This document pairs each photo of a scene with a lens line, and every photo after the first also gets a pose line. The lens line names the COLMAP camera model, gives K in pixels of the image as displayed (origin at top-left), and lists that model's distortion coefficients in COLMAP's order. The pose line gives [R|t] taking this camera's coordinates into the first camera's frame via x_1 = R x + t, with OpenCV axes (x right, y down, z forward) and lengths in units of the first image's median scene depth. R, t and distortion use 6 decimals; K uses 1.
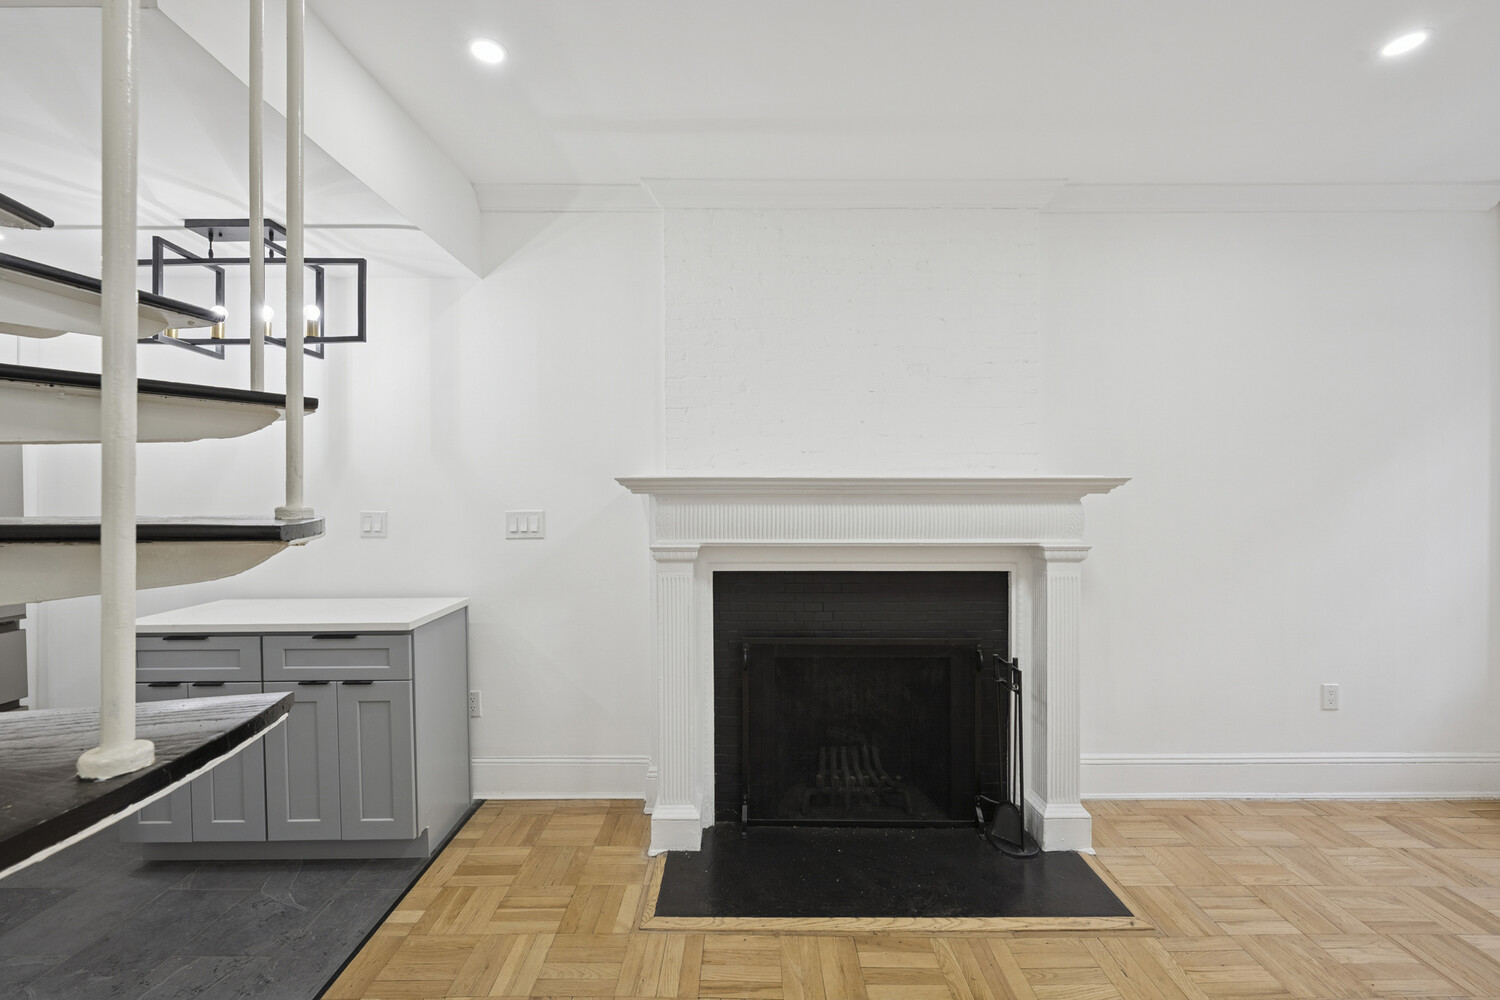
lens RADIAL K [[592.7, 0, 726.4], [0, 592.7, 494.1], [0, 0, 1]] dist [0.000525, -0.000071]
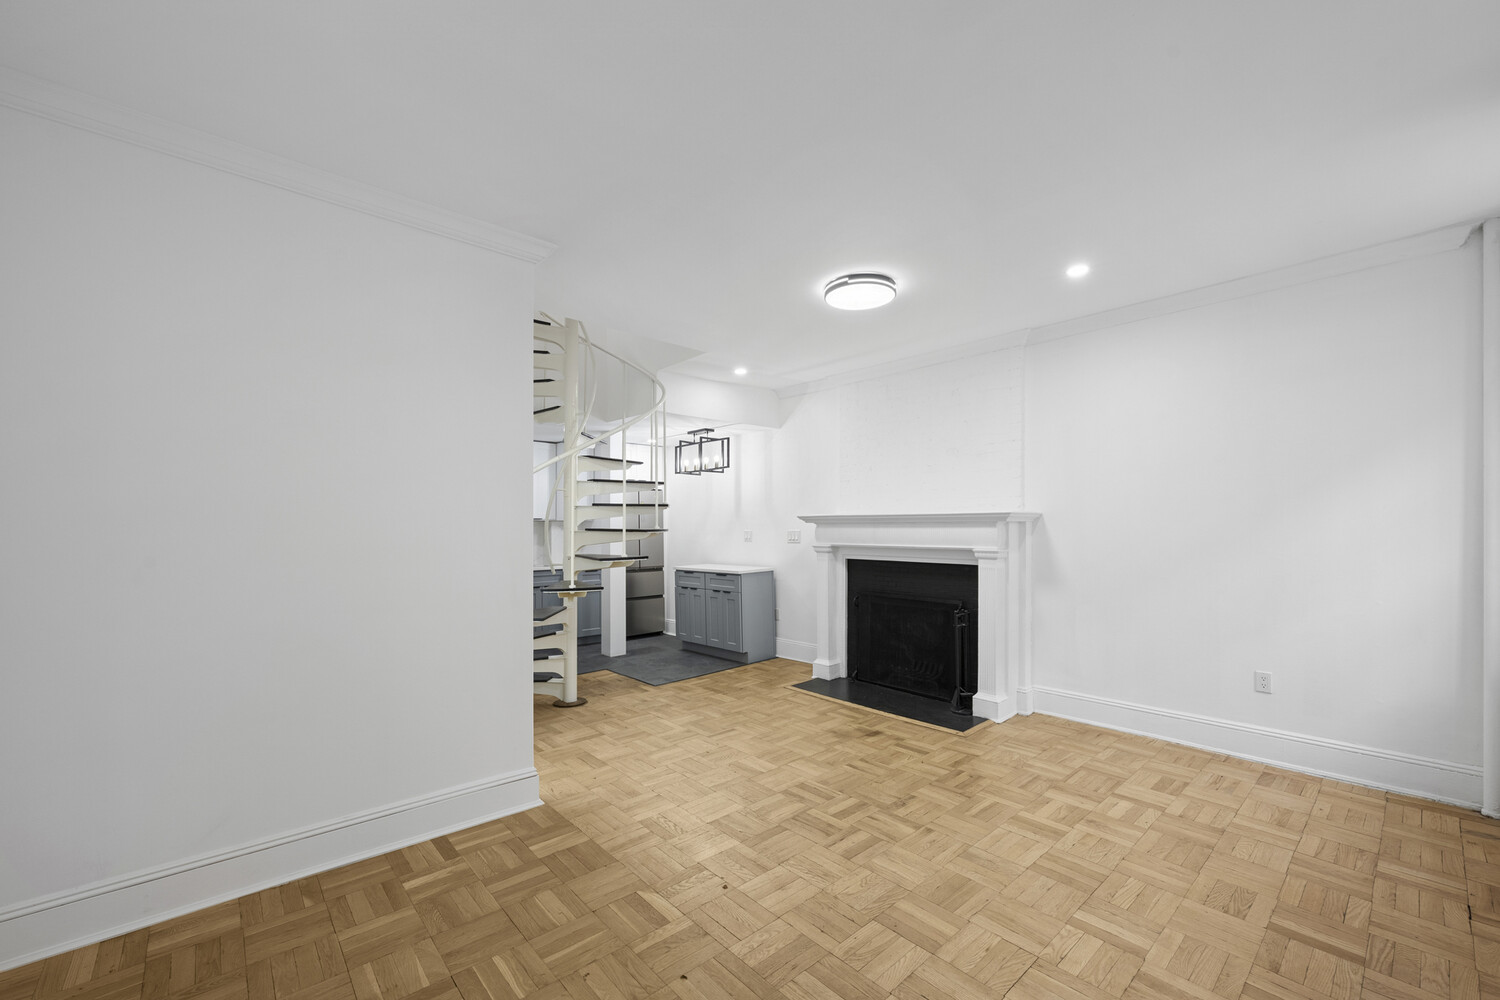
lens RADIAL K [[616.3, 0, 750.0], [0, 616.3, 500.0], [0, 0, 1]] dist [0.002930, 0.004610]
pose [[0.670772, -0.033455, -0.740909, 1.504104], [0.010775, 0.999316, -0.035368, -0.006982], [0.741585, 0.015740, 0.670674, -0.803213]]
